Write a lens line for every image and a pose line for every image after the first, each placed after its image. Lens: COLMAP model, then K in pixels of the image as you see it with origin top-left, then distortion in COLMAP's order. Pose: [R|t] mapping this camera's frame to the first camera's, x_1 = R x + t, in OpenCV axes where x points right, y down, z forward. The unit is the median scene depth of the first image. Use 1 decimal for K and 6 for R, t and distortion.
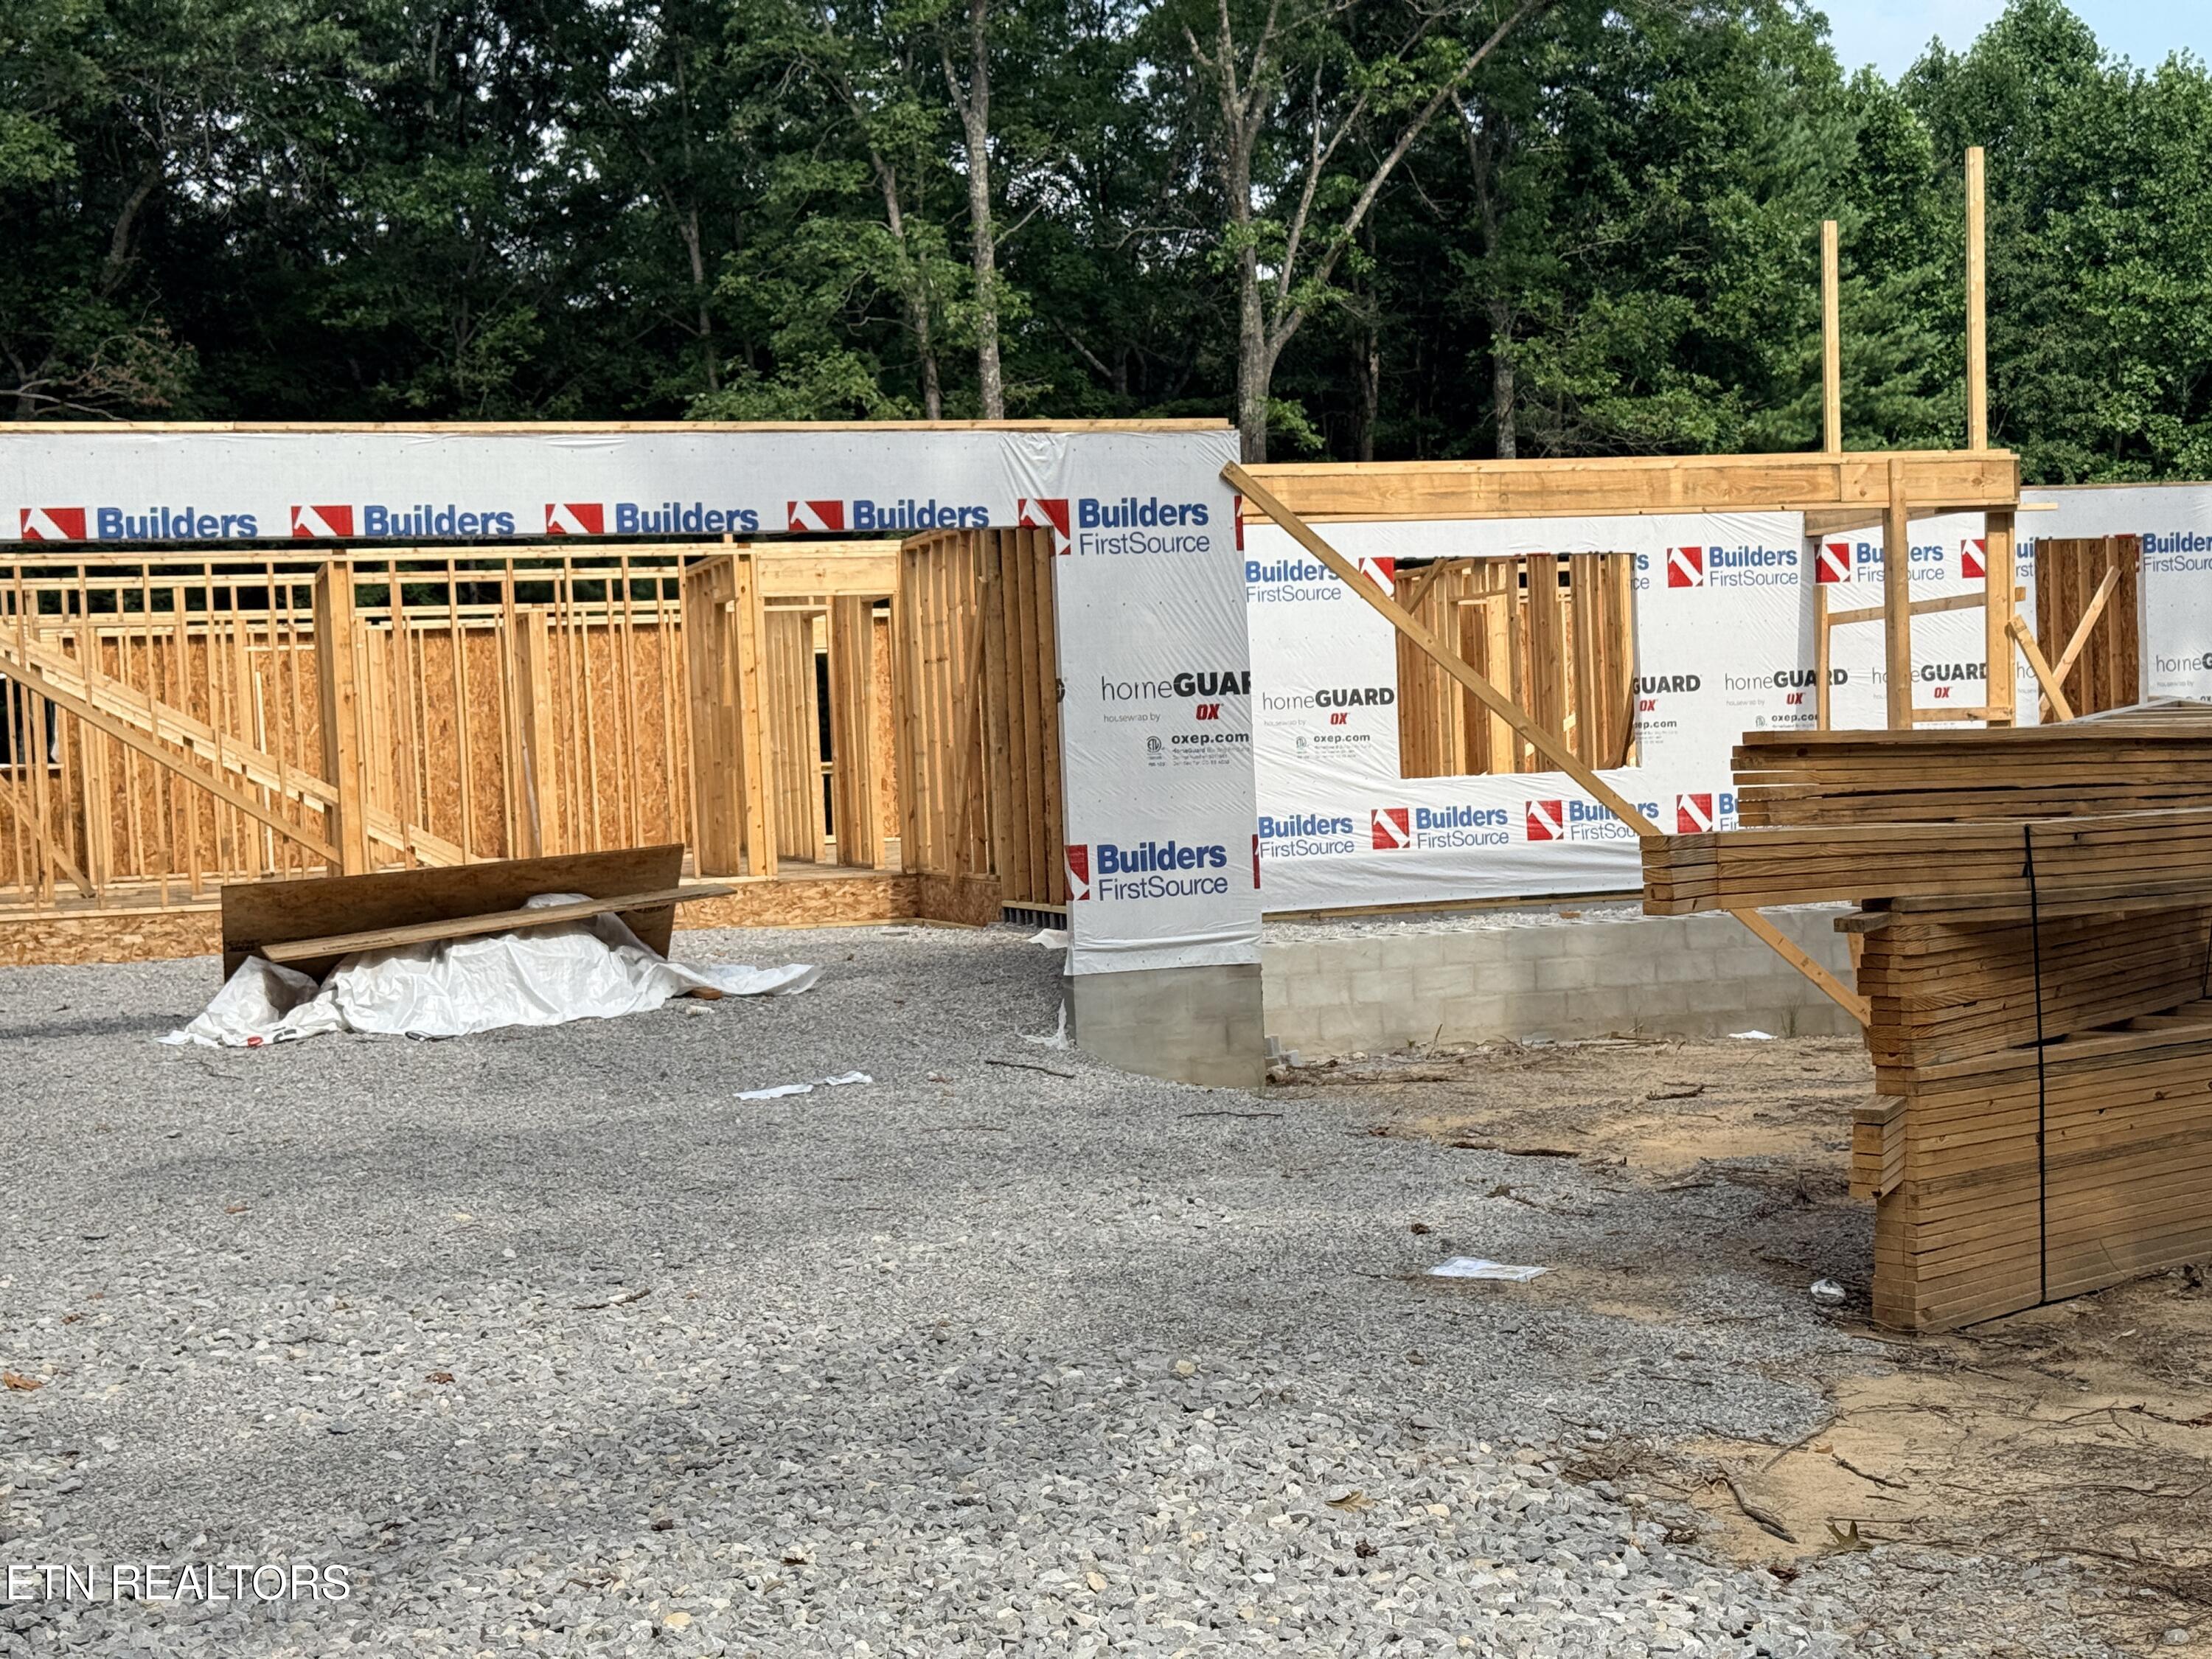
lens RADIAL K [[3007.1, 0, 1074.2], [0, 3007.1, 852.0], [0, 0, 1]] dist [0.154376, -0.223466]
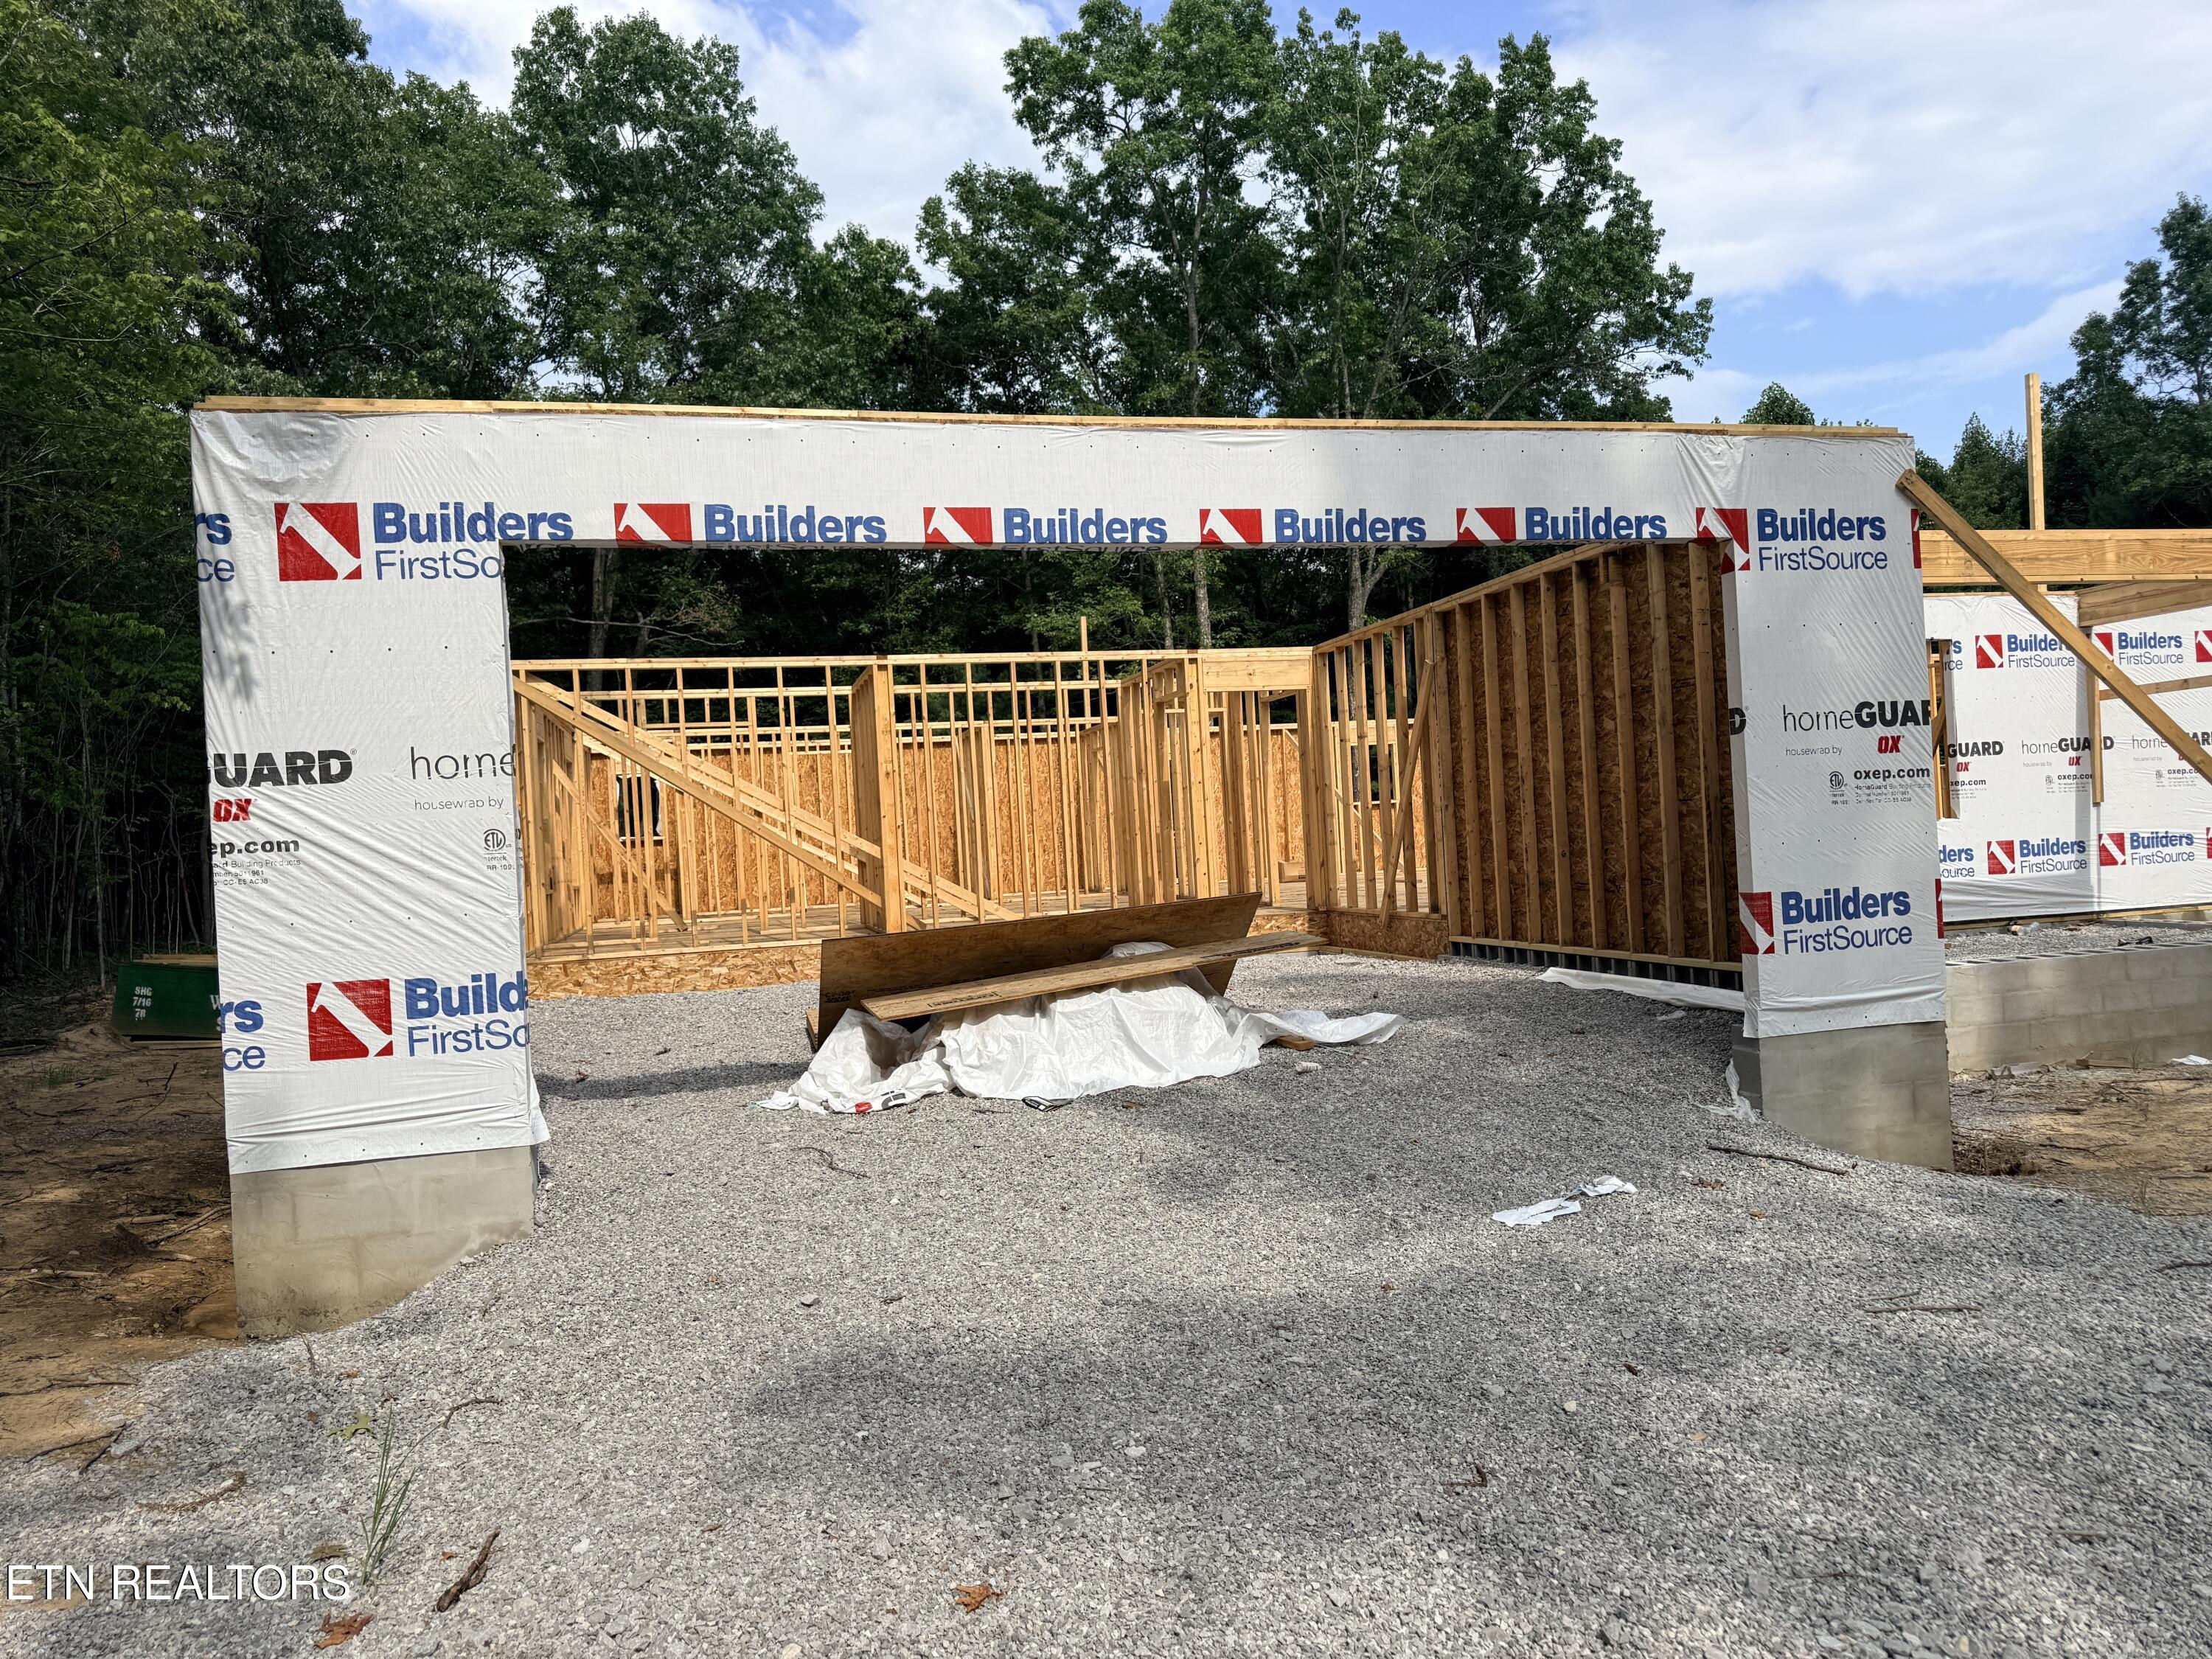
lens RADIAL K [[1514.9, 0, 1102.0], [0, 1514.9, 839.7], [0, 0, 1]] dist [0.150627, -0.232300]
pose [[0.999101, -0.009909, -0.041231, -0.130003], [0.008664, 0.999504, -0.030267, -0.004255], [0.041510, 0.029883, 0.998691, 0.391506]]
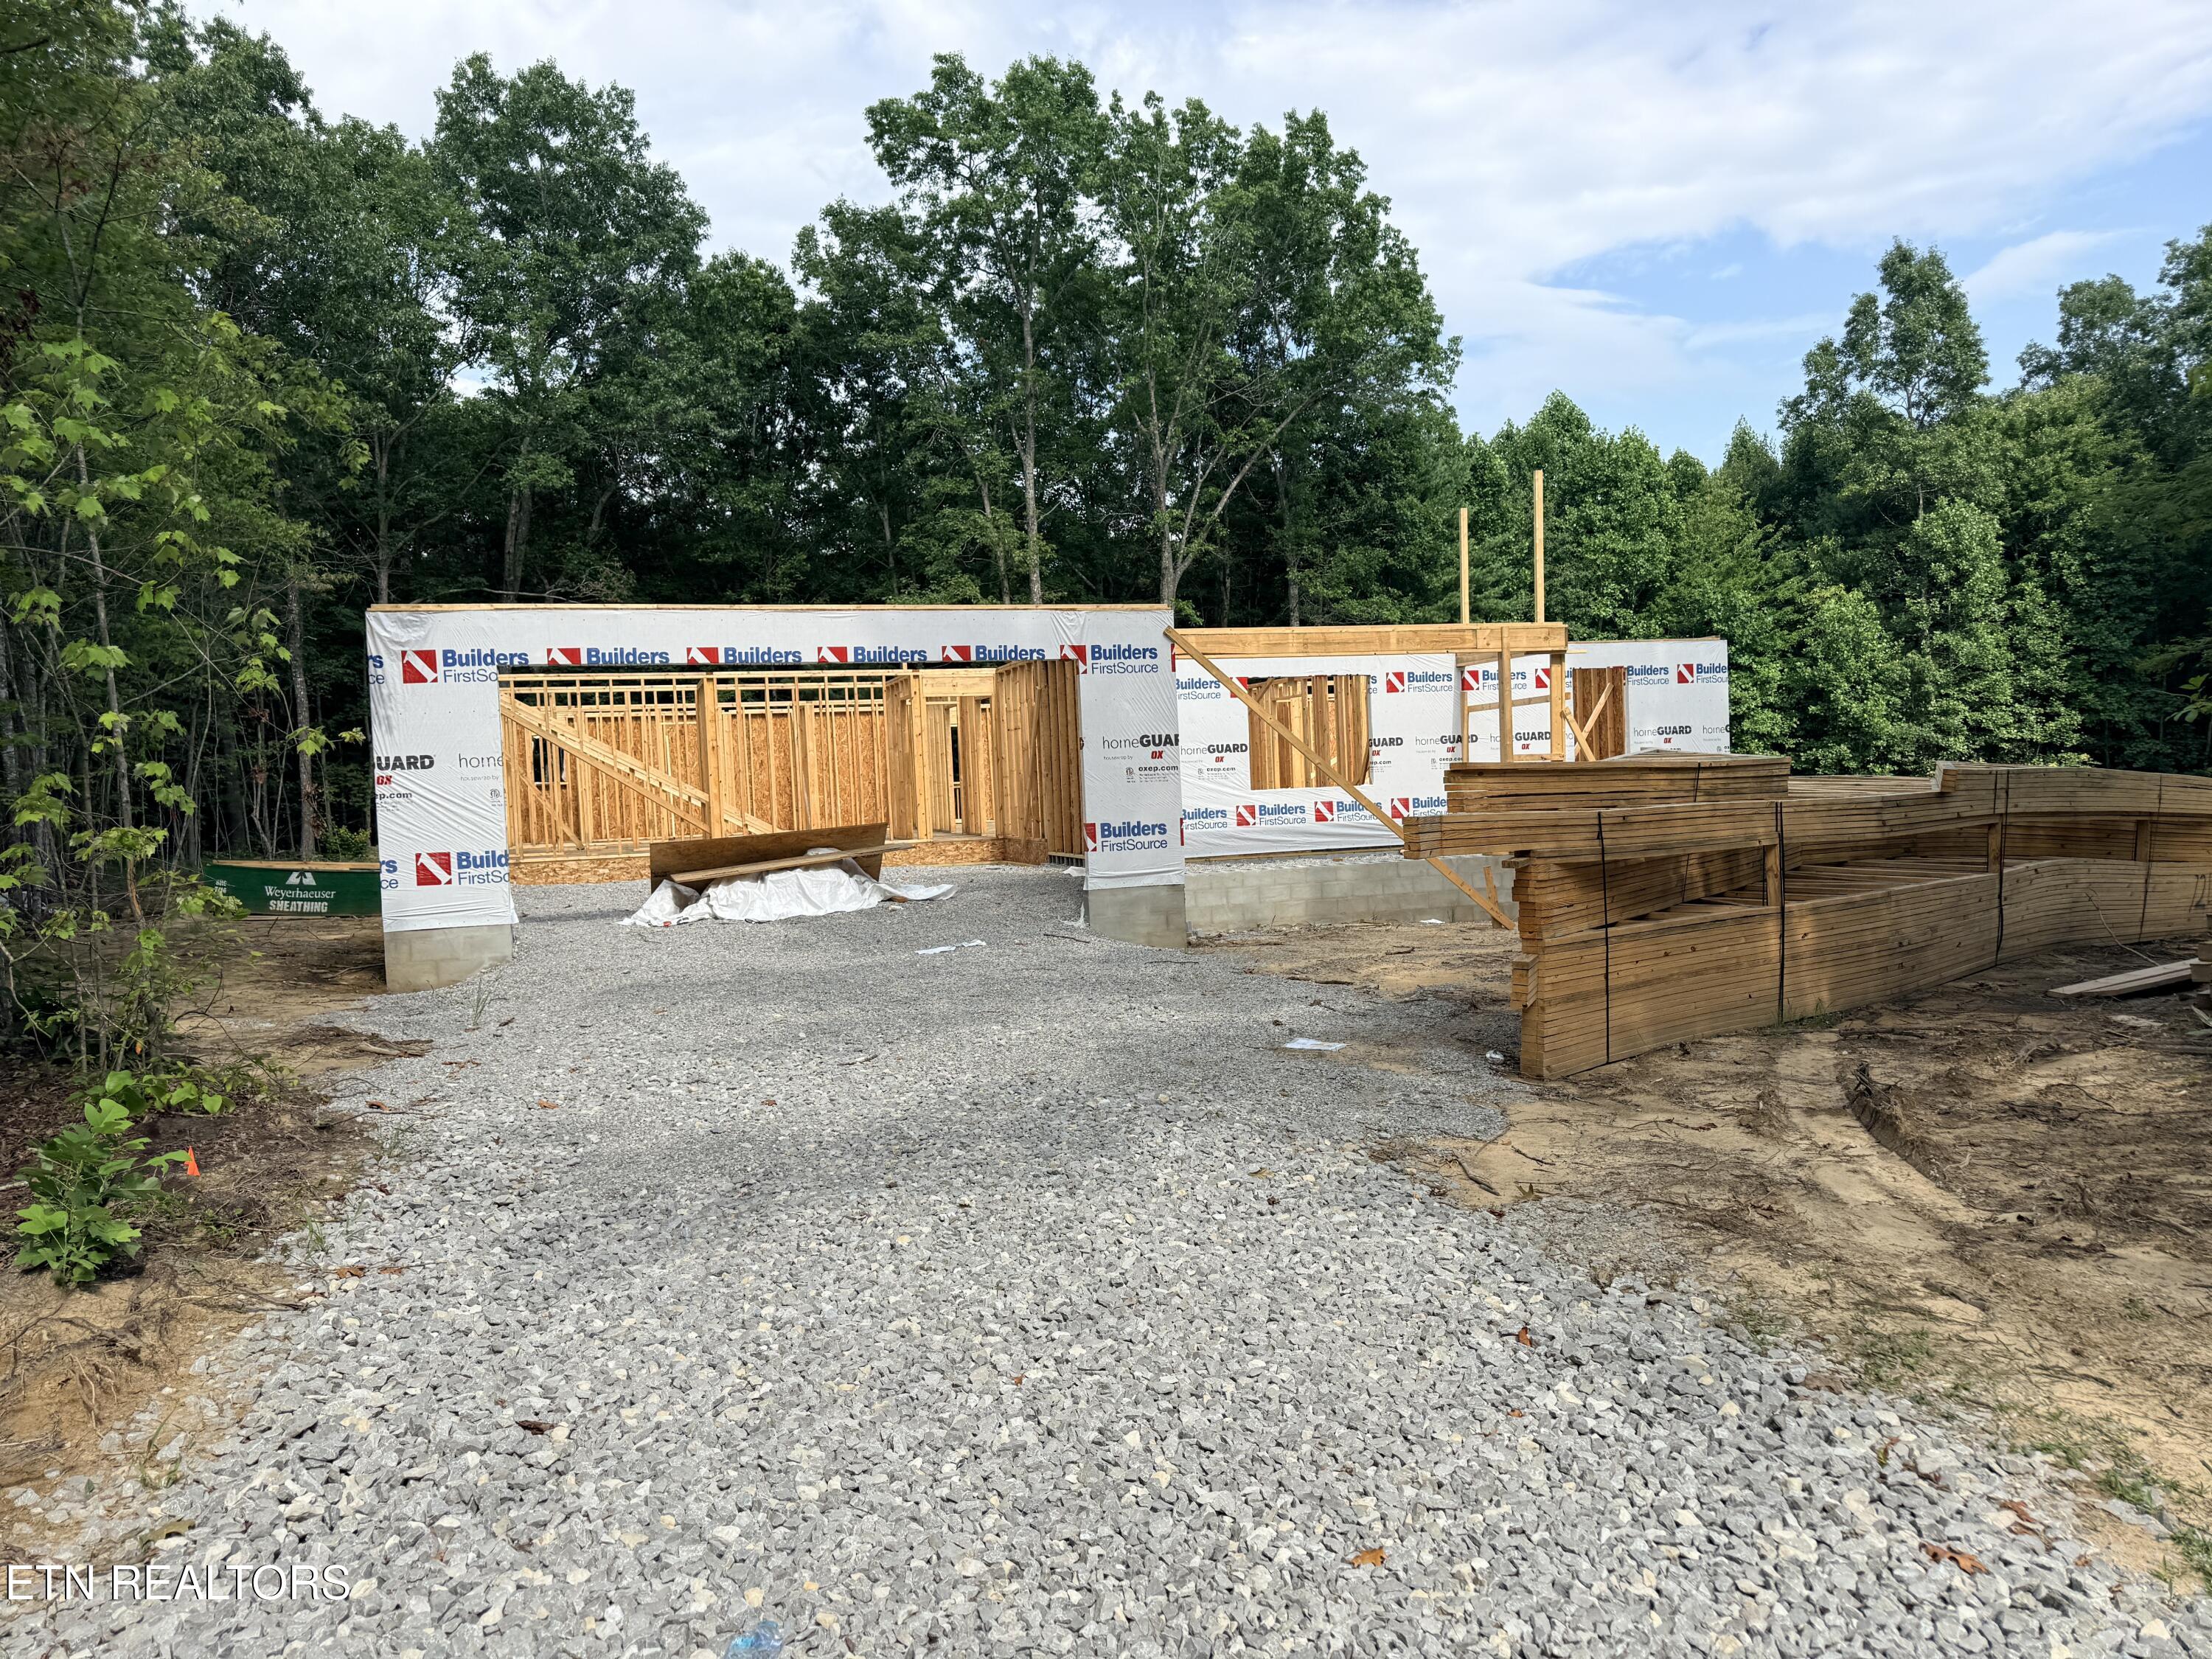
lens RADIAL K [[1503.4, 0, 1079.2], [0, 1503.4, 830.0], [0, 0, 1]] dist [0.146196, -0.229224]
pose [[0.999992, 0.001048, 0.003939, -0.007323], [-0.001053, 0.999999, 0.001256, 0.000664], [-0.003938, -0.001260, 0.999991, 0.020248]]
